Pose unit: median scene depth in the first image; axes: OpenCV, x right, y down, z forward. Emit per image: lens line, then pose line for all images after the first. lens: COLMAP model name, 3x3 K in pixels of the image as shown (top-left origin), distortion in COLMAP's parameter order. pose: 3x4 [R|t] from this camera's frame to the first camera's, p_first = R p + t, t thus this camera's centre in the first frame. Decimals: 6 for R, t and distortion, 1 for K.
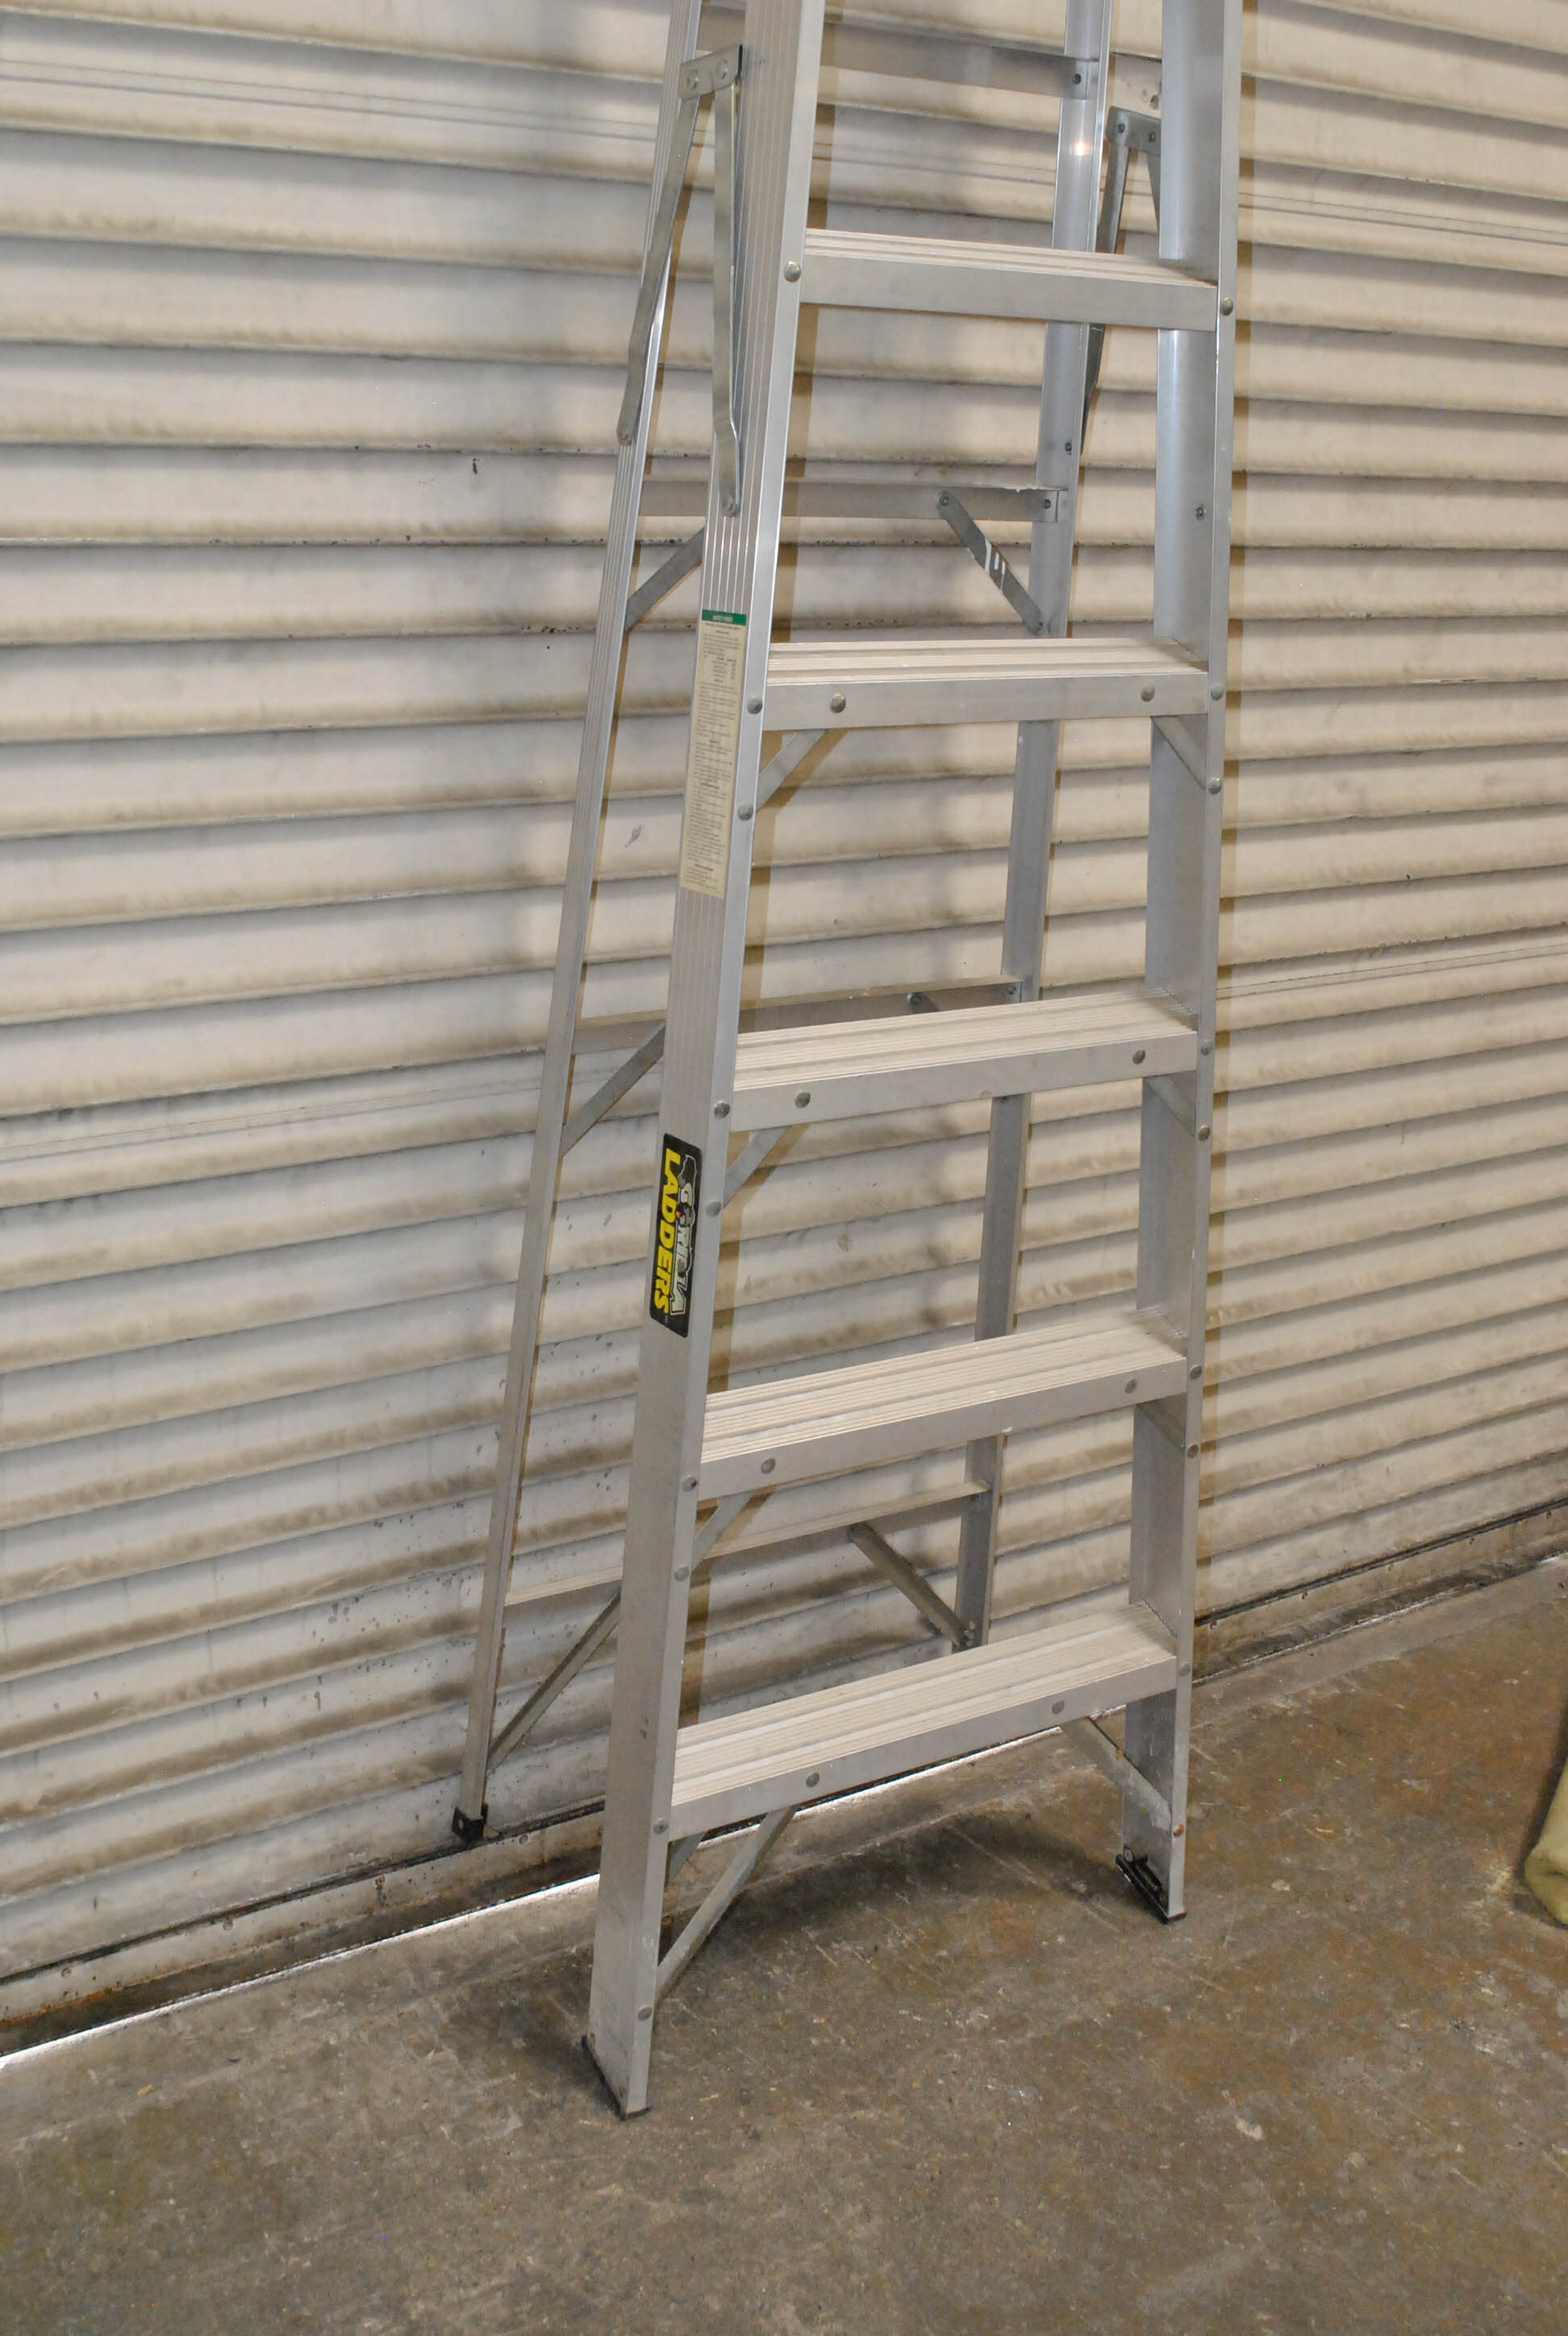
lens RADIAL K [[2446.1, 0, 783.0], [0, 2446.1, 1169.6], [0, 0, 1]] dist [-0.058062, 0.000000]
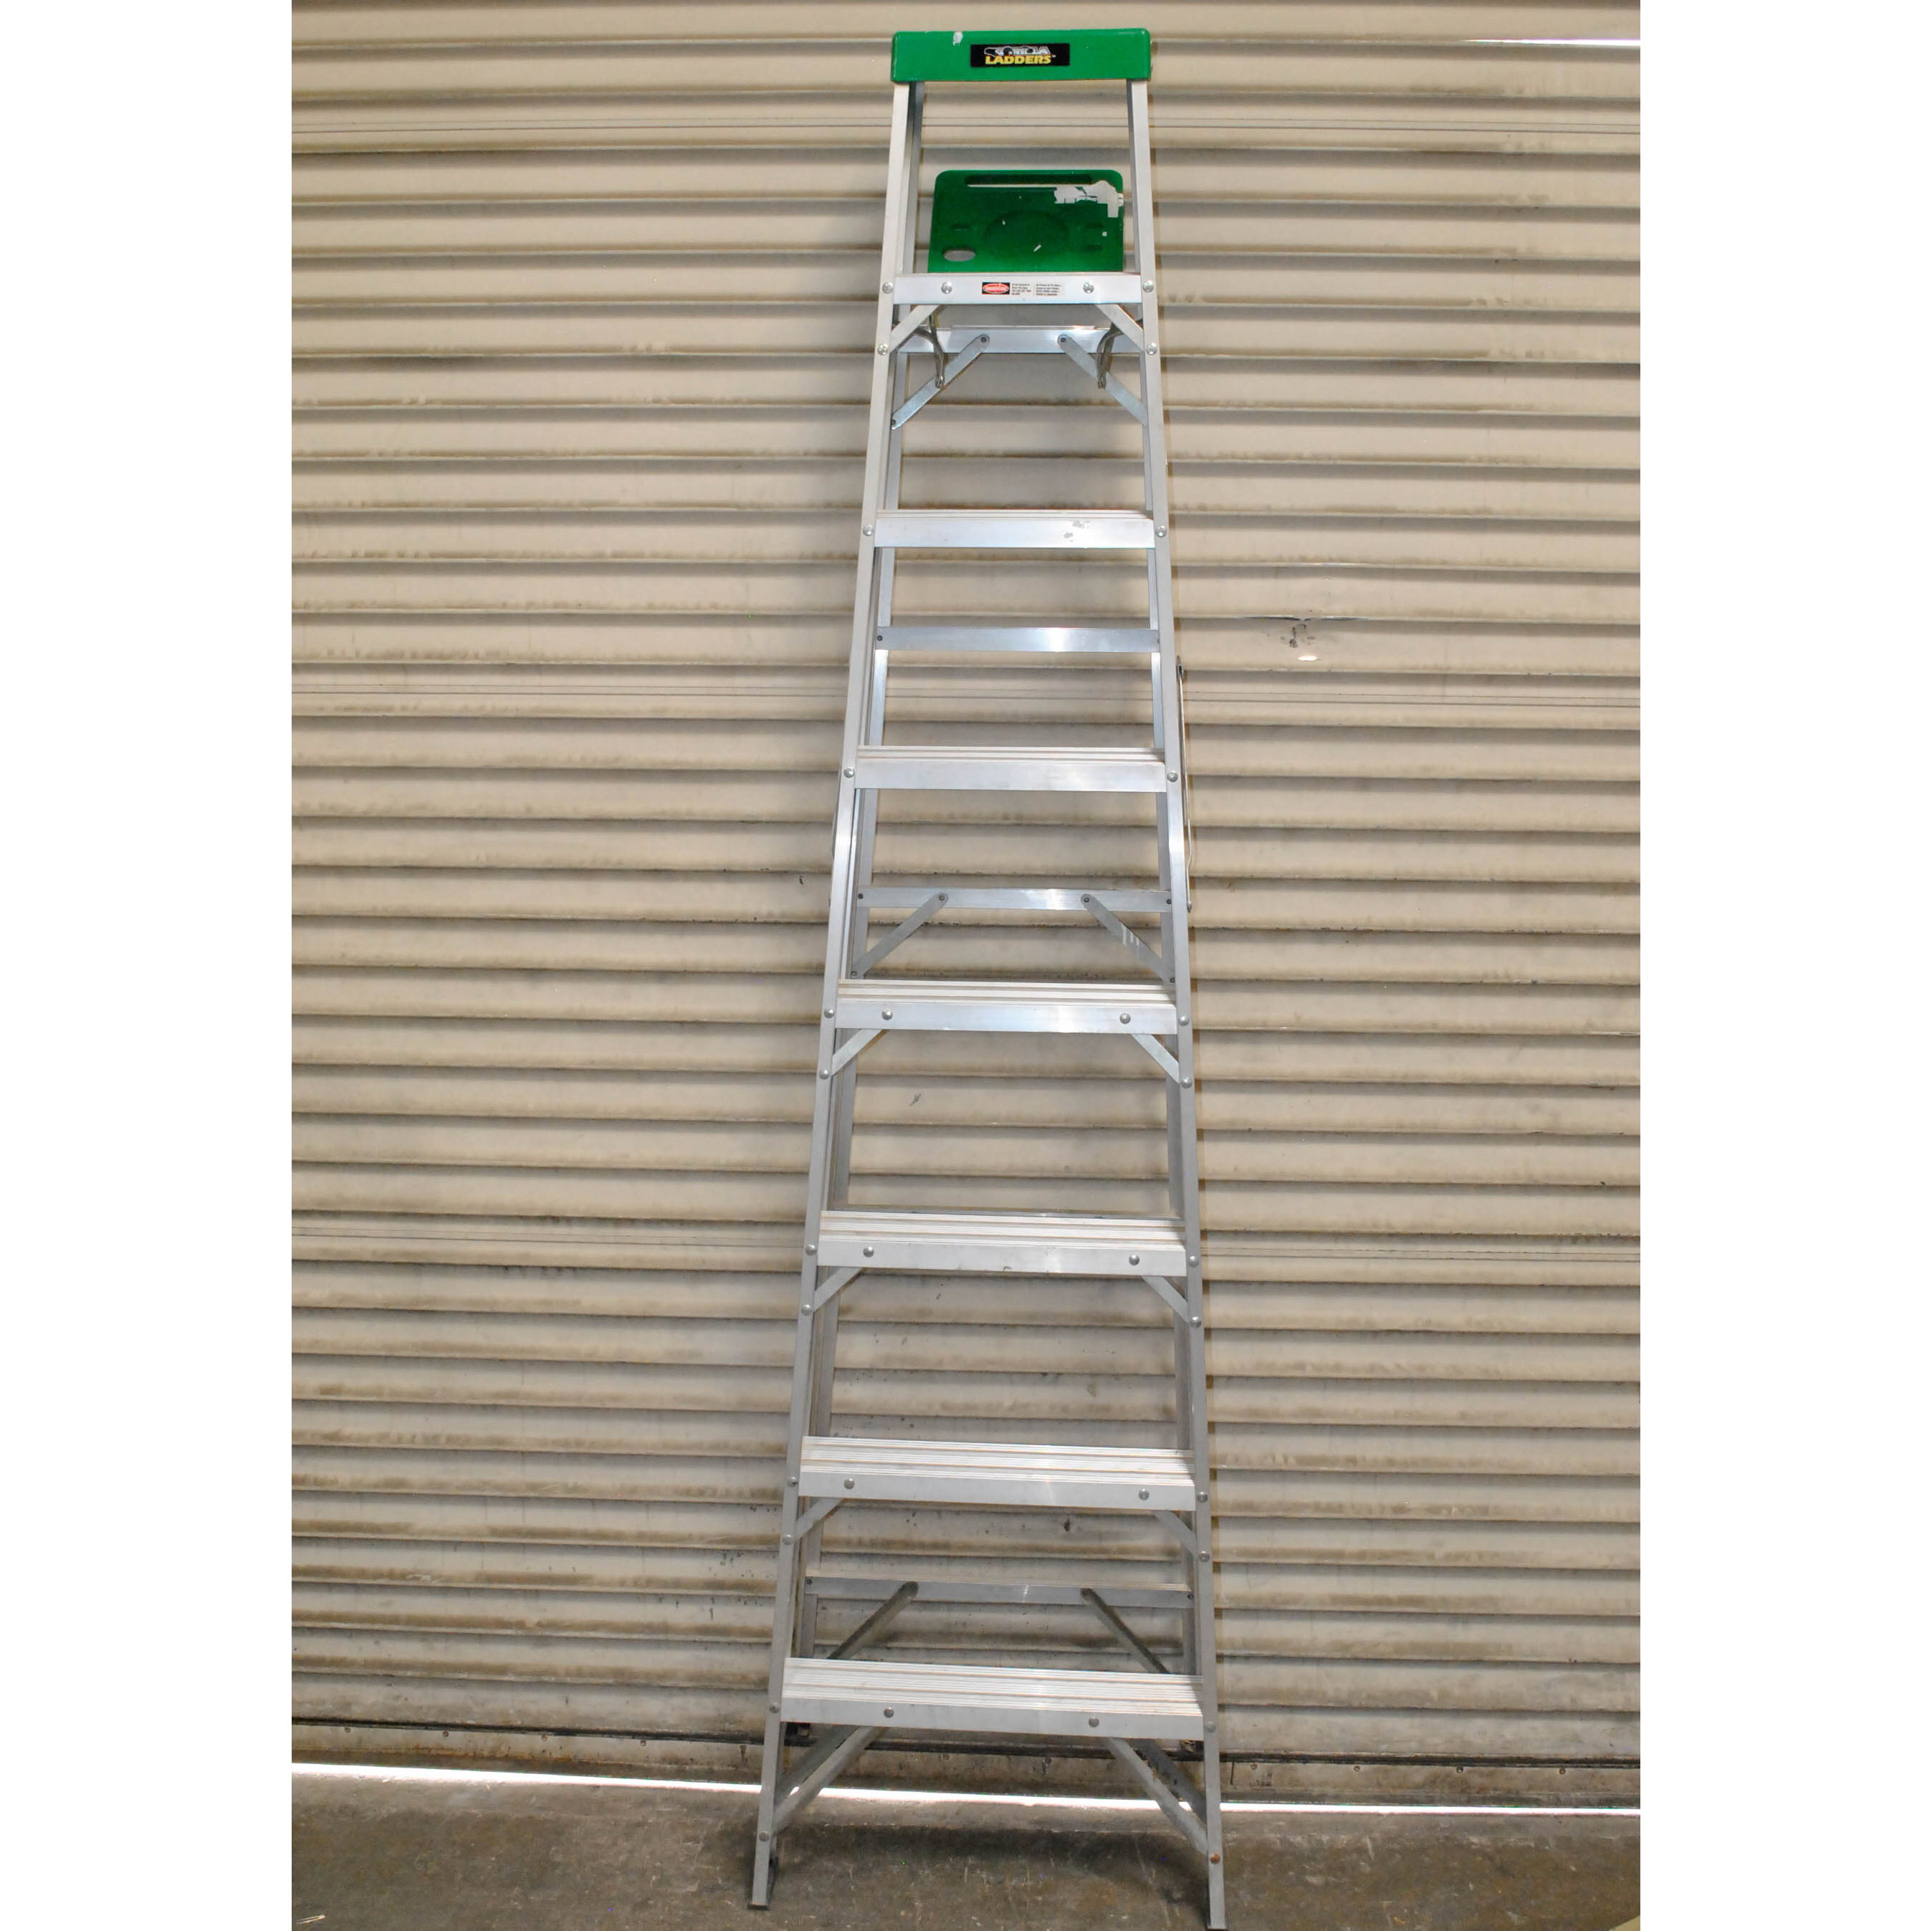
lens RADIAL K [[2039.0, 0, 970.1], [0, 2039.0, 965.3], [0, 0, 1]] dist [-0.065031, 0.000000]
pose [[0.811788, 0.017226, -0.583699, 0.786335], [-0.156650, 0.969352, -0.189257, 0.029549], [0.562549, 0.245073, 0.789606, -0.078777]]
